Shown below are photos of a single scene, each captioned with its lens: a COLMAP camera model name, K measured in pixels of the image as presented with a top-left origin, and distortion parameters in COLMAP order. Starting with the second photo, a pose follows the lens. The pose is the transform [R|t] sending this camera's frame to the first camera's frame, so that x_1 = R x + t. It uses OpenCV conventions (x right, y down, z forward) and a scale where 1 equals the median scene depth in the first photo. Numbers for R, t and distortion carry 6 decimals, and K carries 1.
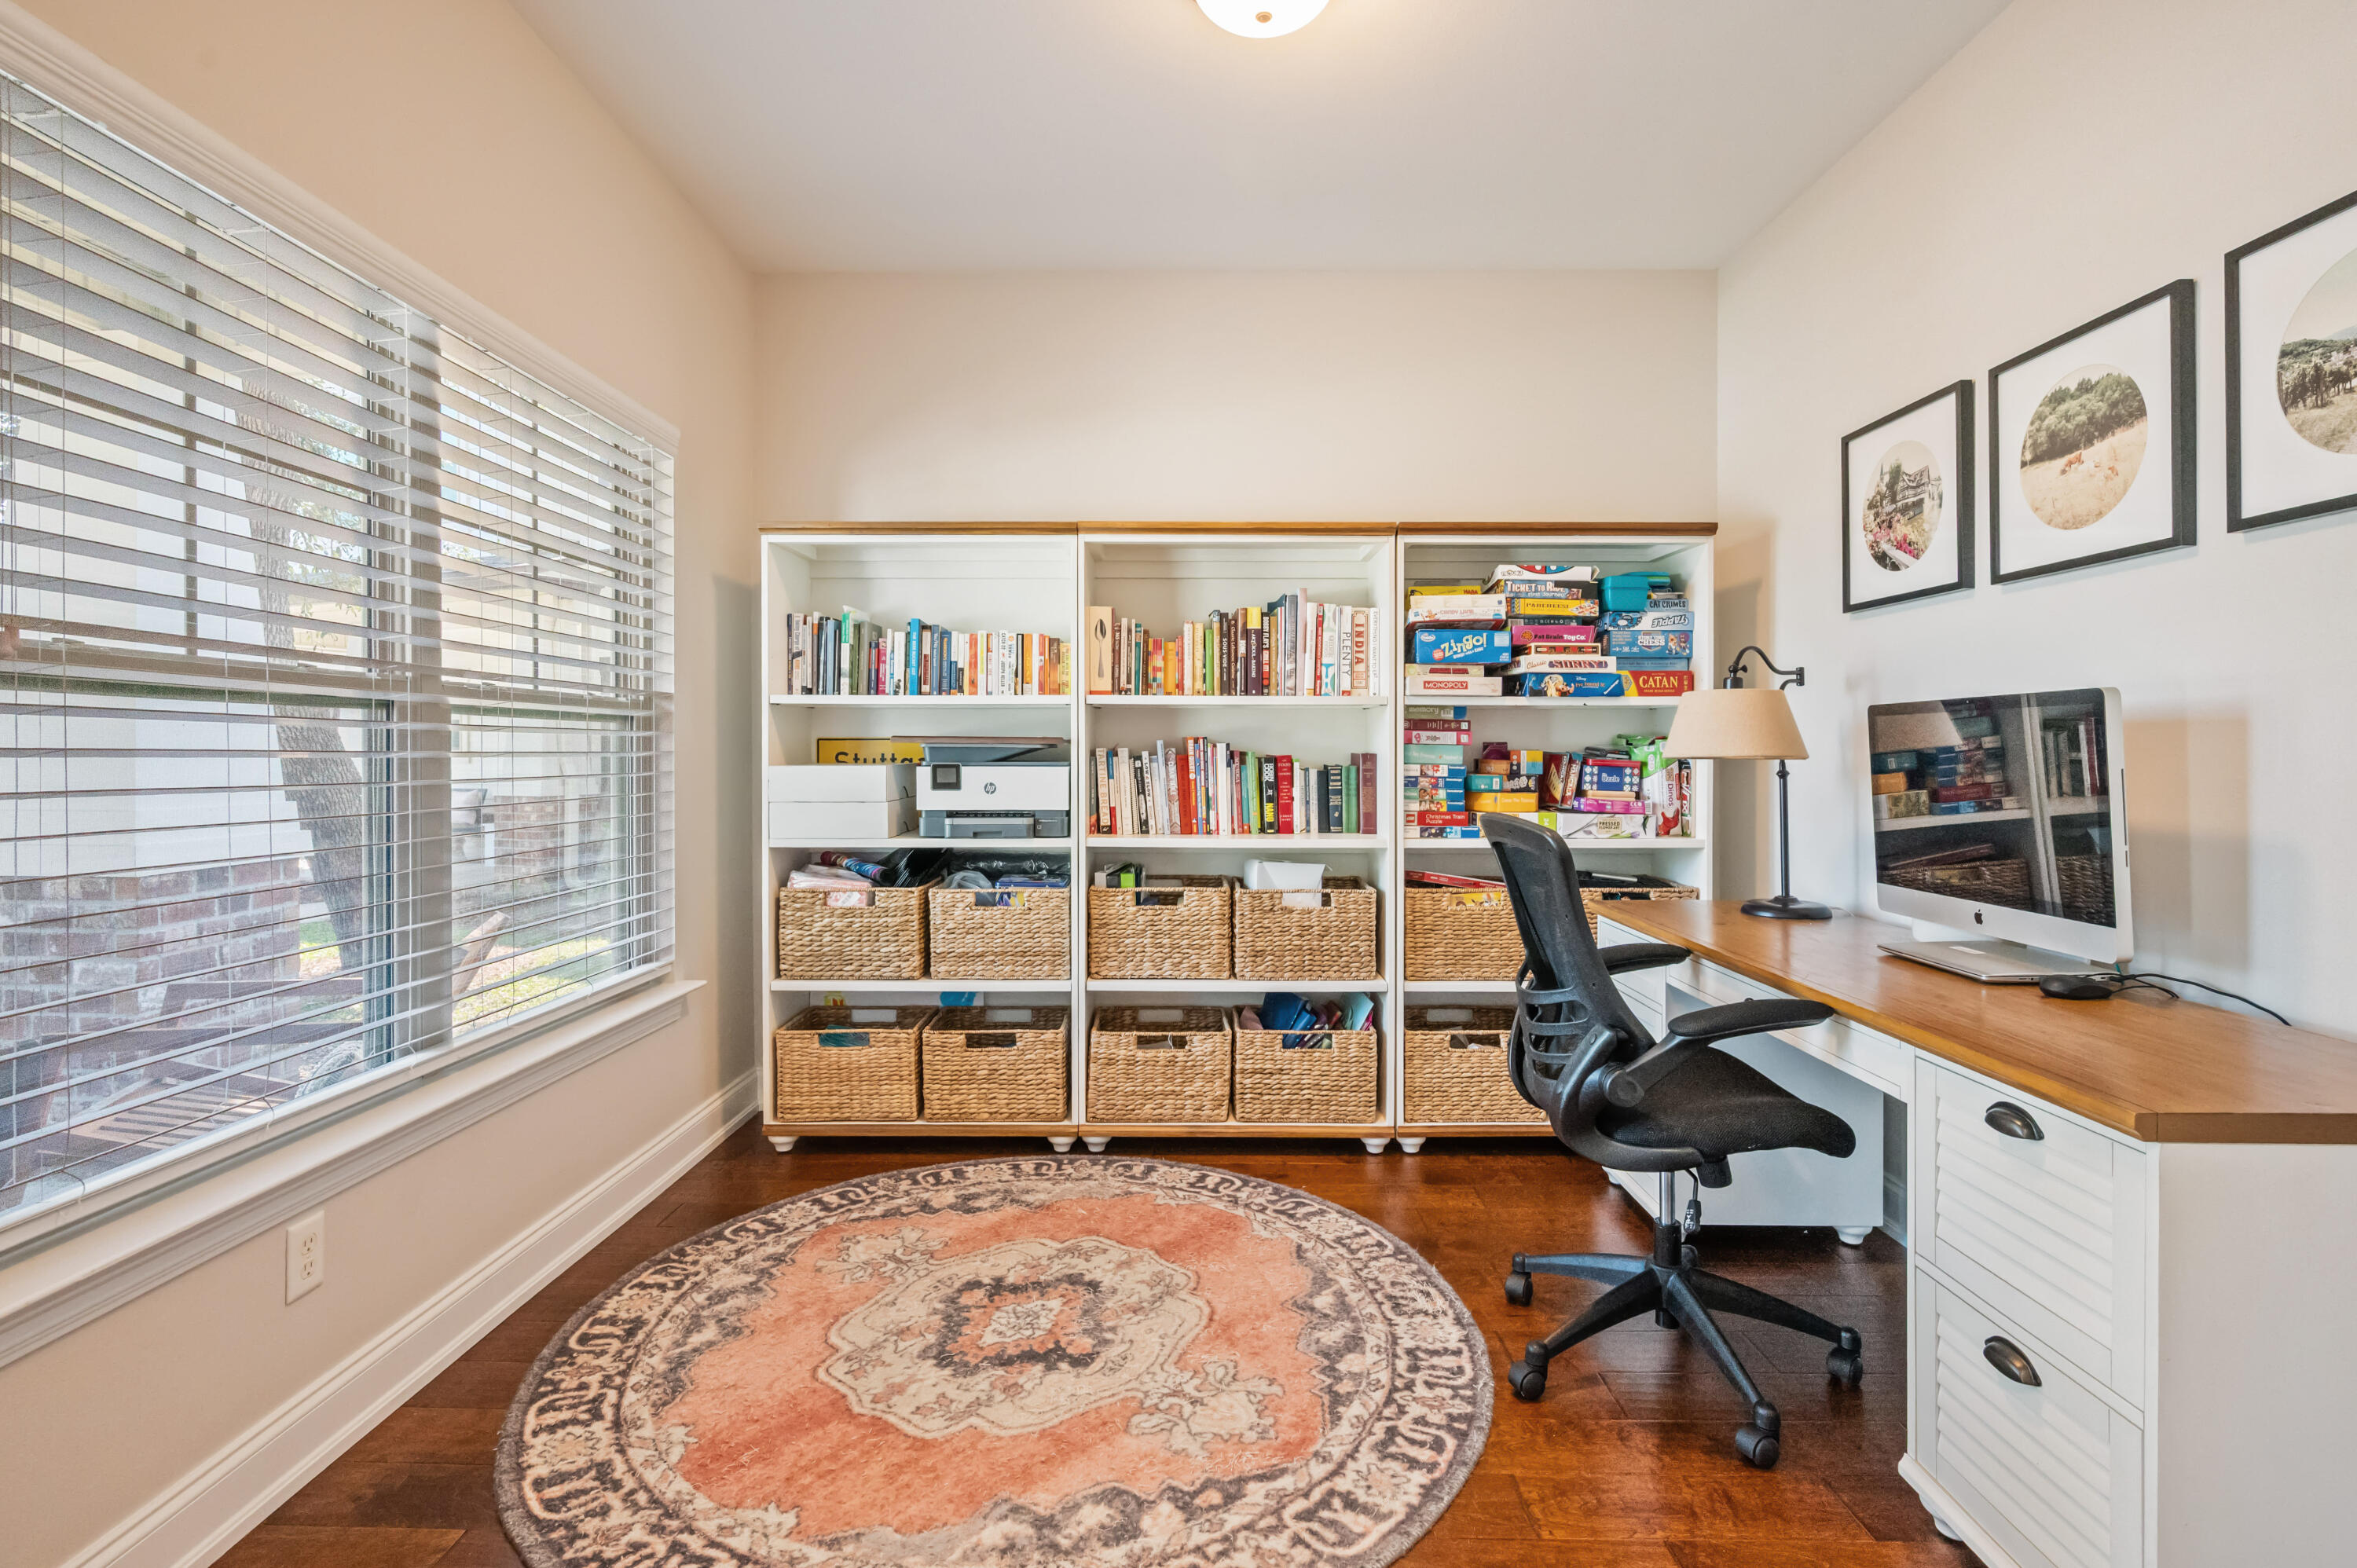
lens RADIAL K [[1110.1, 0, 1170.6], [0, 1110.1, 752.2], [0, 0, 1]] dist [-0.002494, -0.000538]
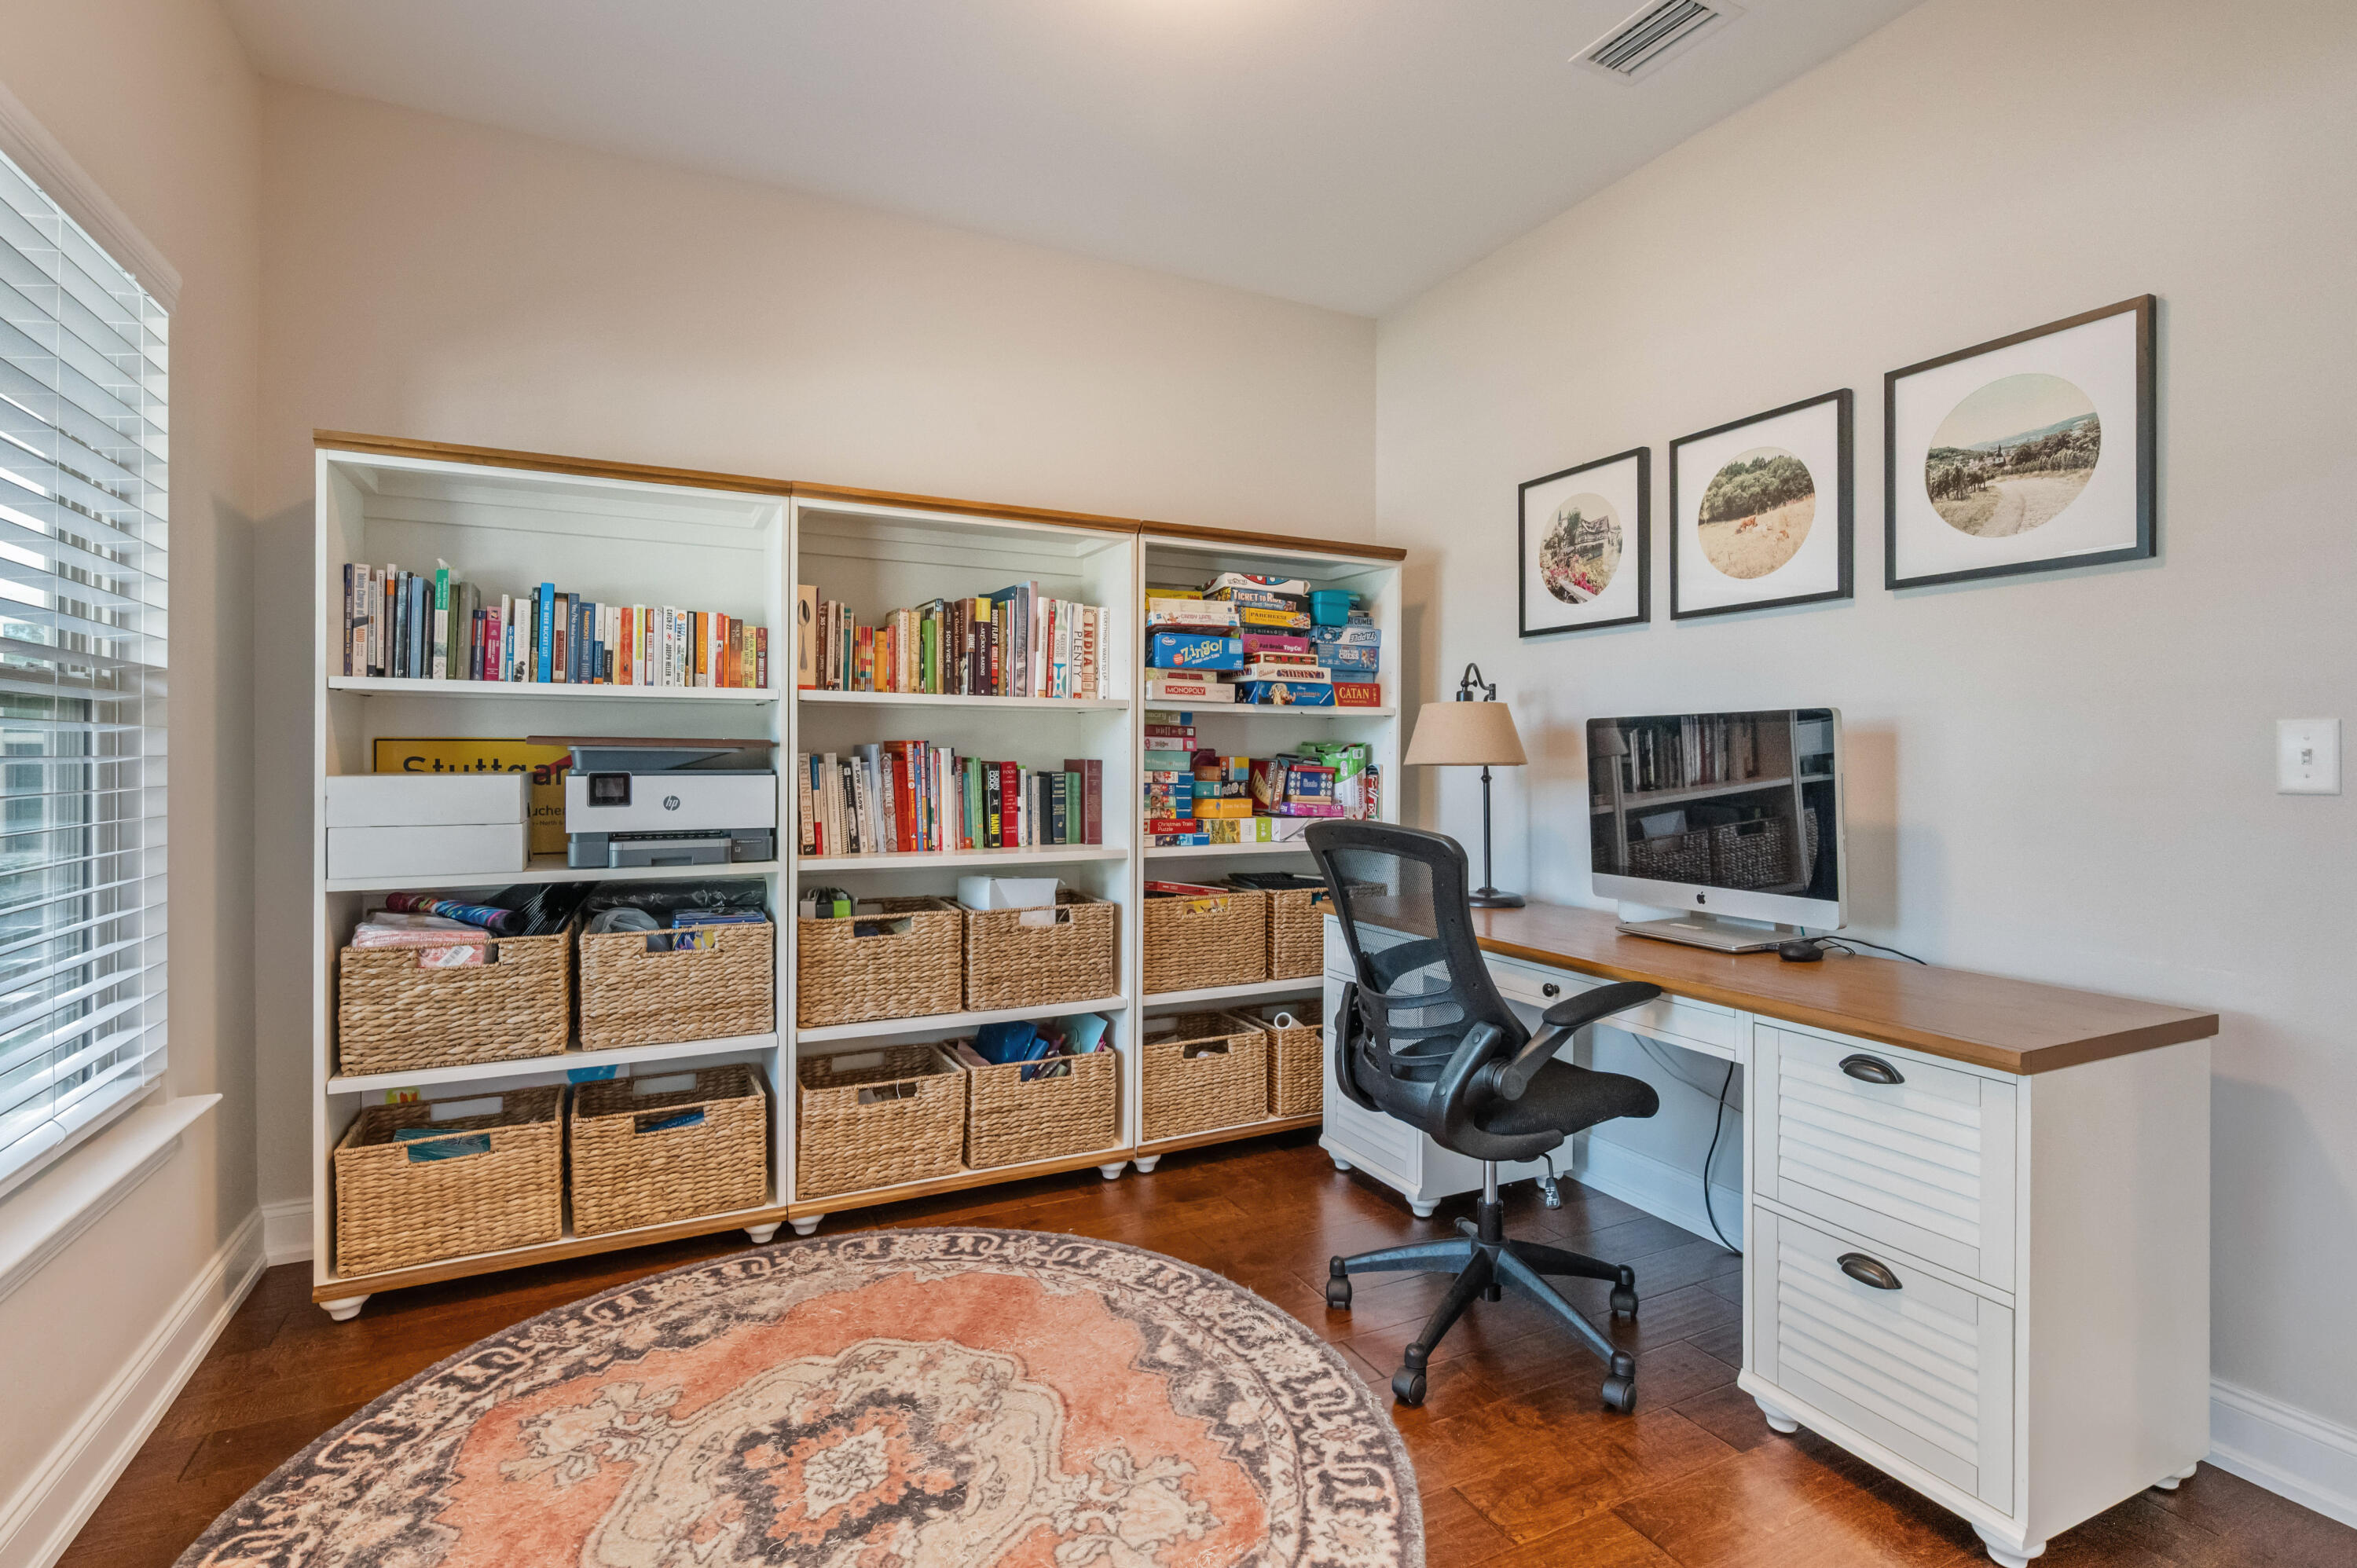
lens RADIAL K [[1110.1, 0, 1187.2], [0, 1110.1, 753.7], [0, 0, 1]] dist [-0.002494, -0.000538]
pose [[0.889299, 0.003514, 0.457313, -0.246266], [-0.001908, 0.999990, -0.003974, -0.000392], [-0.457323, 0.002661, 0.889297, 0.153676]]
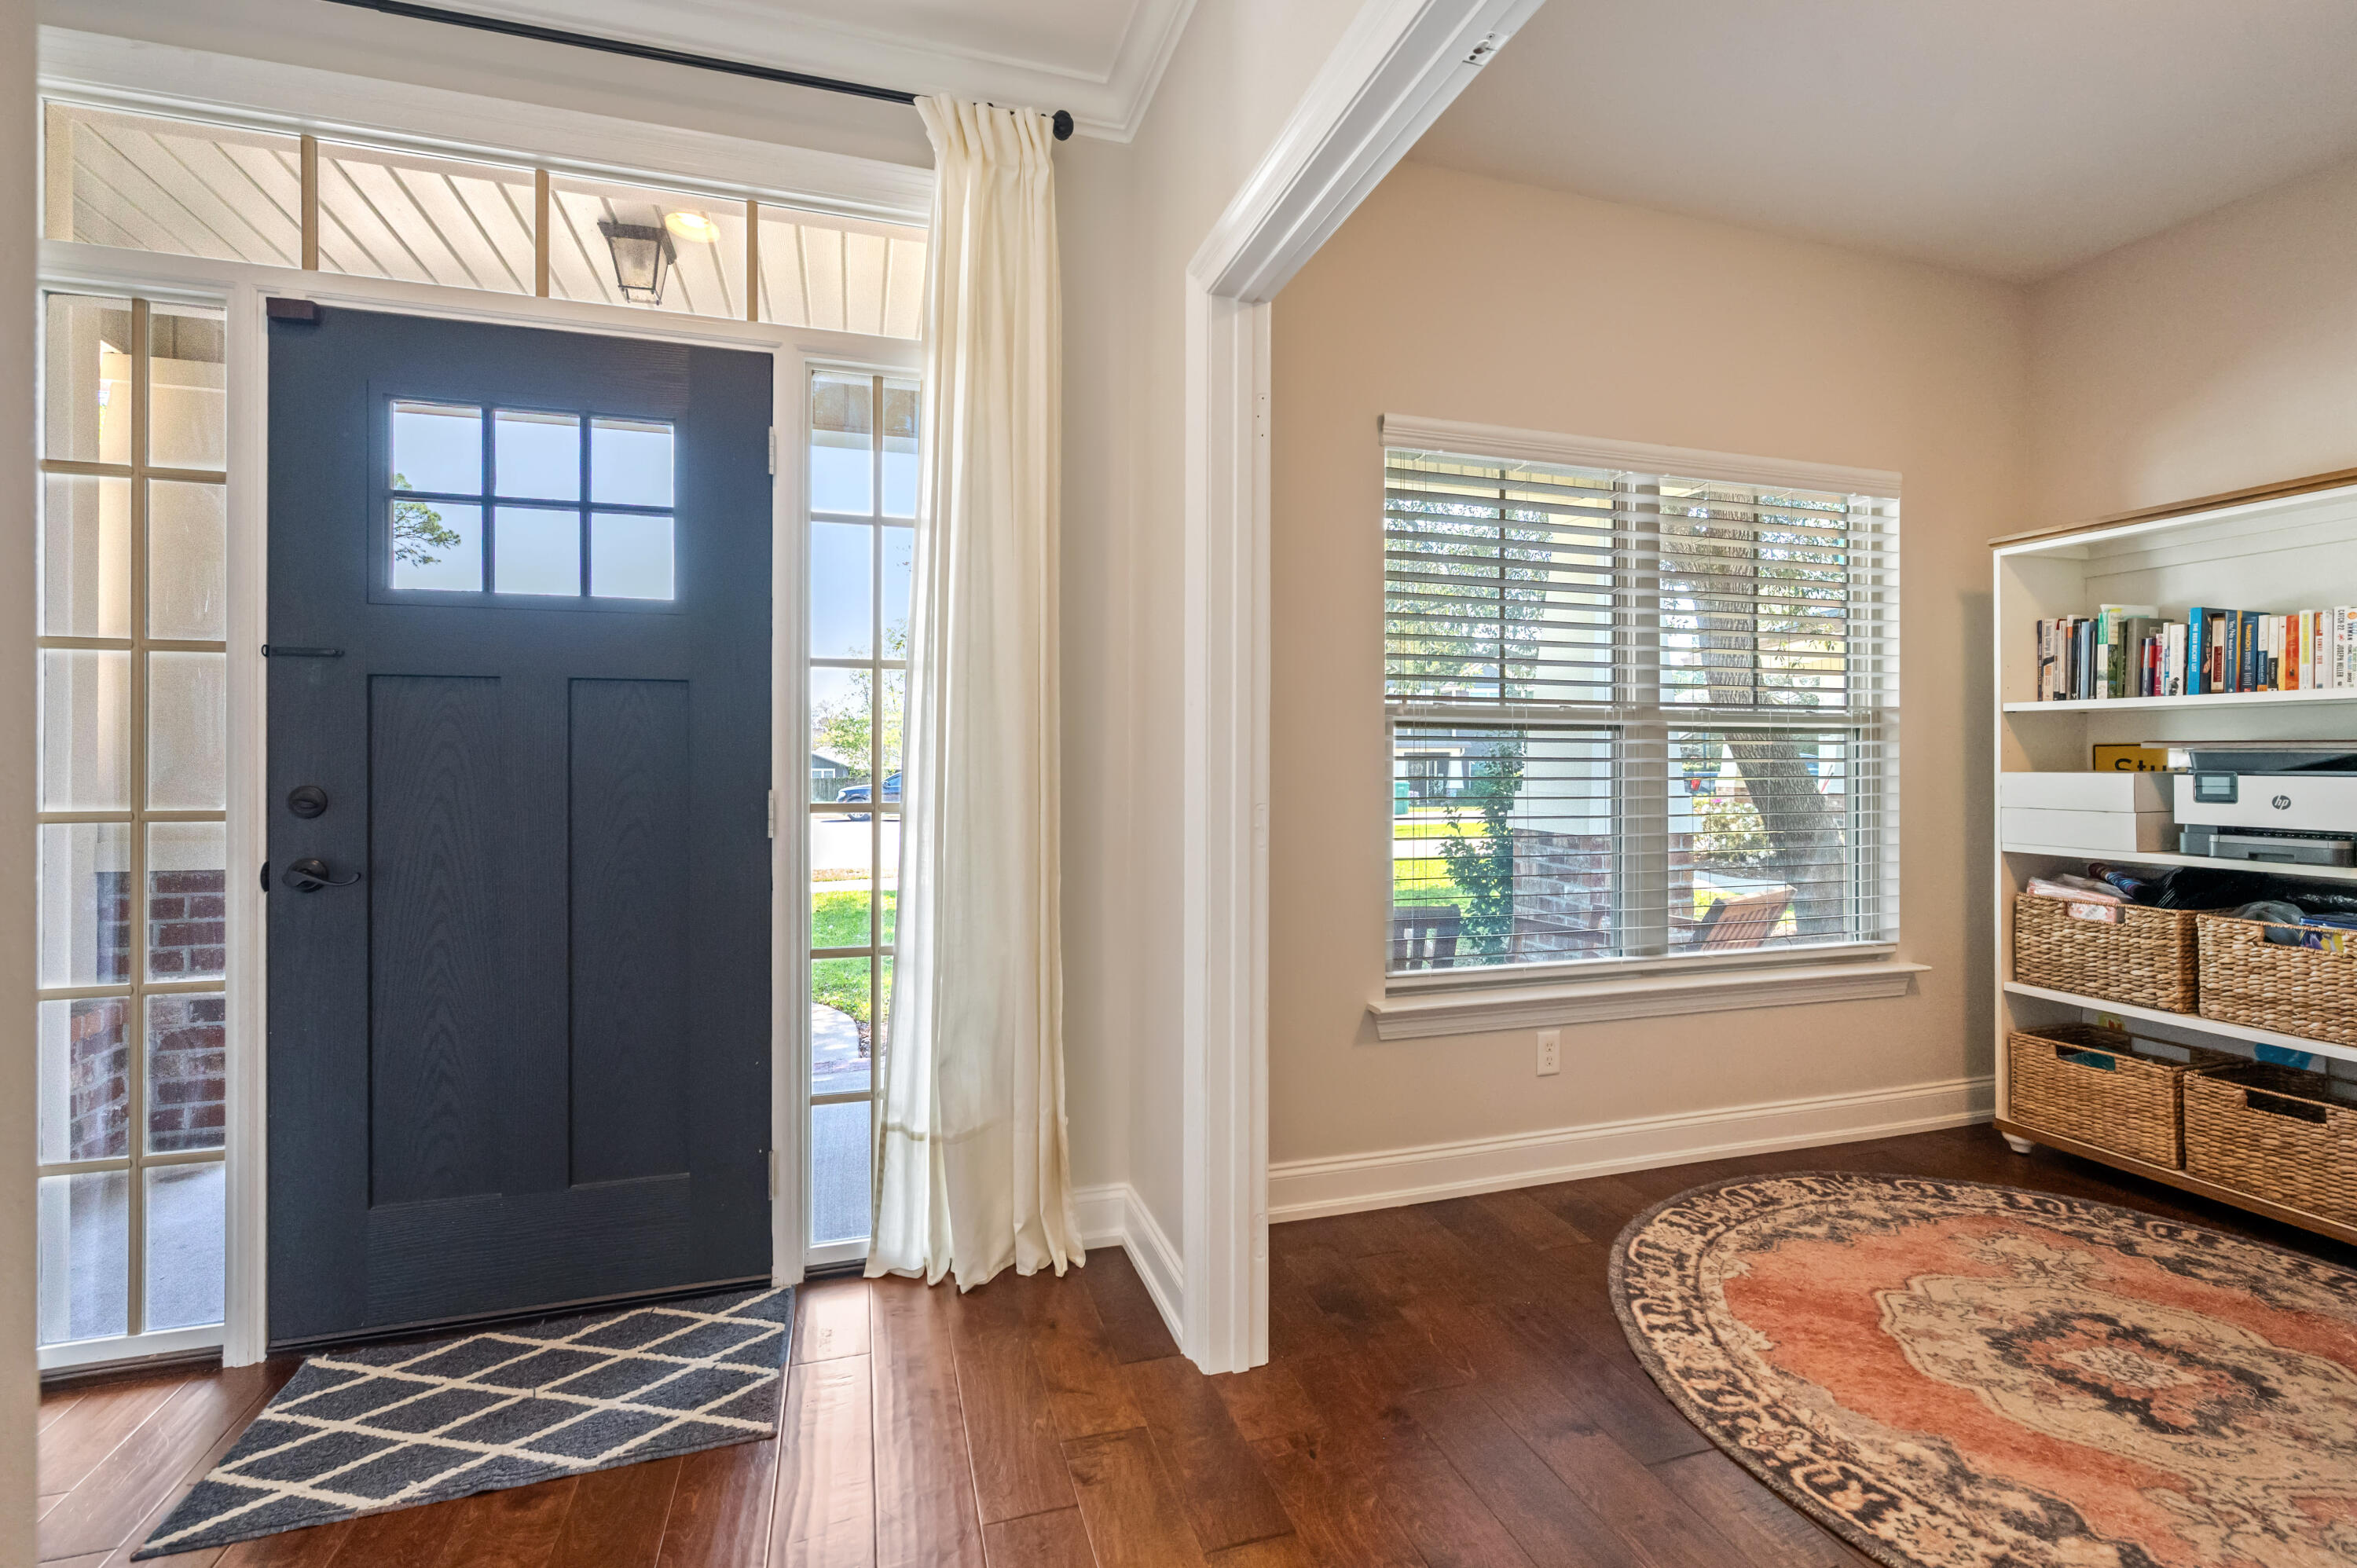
lens RADIAL K [[1021.4, 0, 1184.3], [0, 1021.4, 758.7], [0, 0, 1]] dist [-0.013448, 0.000458]
pose [[0.307914, 0.000446, -0.951414, 0.373864], [0.001680, 0.999998, 0.001013, -0.003146], [0.951413, -0.001910, 0.307913, -0.015638]]
